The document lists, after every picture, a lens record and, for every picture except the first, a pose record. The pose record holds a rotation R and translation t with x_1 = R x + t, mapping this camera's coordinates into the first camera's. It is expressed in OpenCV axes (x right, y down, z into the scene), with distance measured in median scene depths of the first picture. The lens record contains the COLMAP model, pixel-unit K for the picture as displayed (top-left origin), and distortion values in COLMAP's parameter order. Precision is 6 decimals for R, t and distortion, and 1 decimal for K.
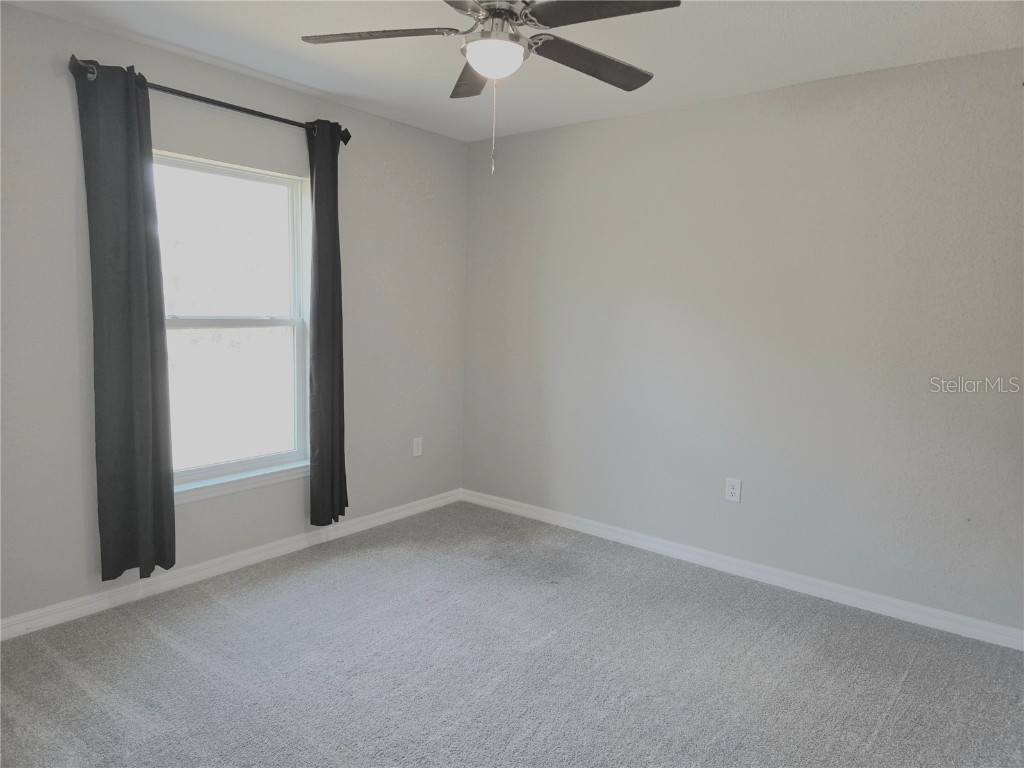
lens RADIAL K [[678.0, 0, 512.0], [0, 678.0, 384.0], [0, 0, 1]] dist [0.002858, -0.002706]
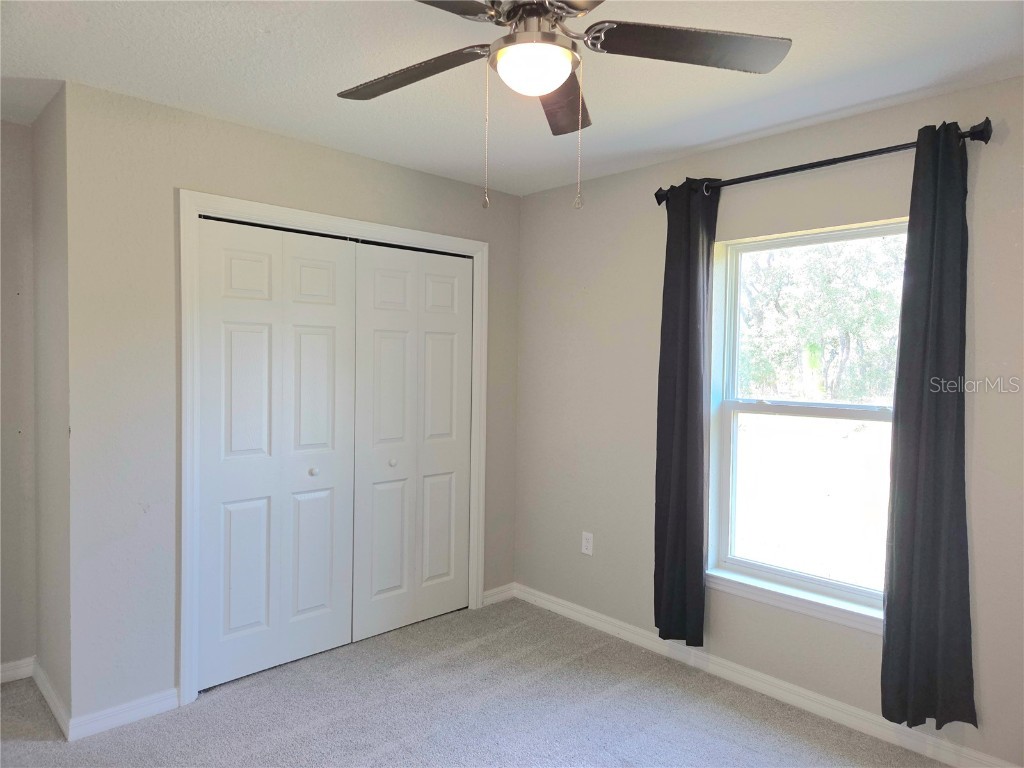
lens RADIAL K [[678.0, 0, 512.0], [0, 678.0, 384.0], [0, 0, 1]] dist [0.002858, -0.002706]
pose [[-0.153451, 0.001415, -0.988155, 0.509573], [-0.130815, 0.991169, 0.021733, -0.098556], [0.979459, 0.132601, -0.151911, 0.791668]]
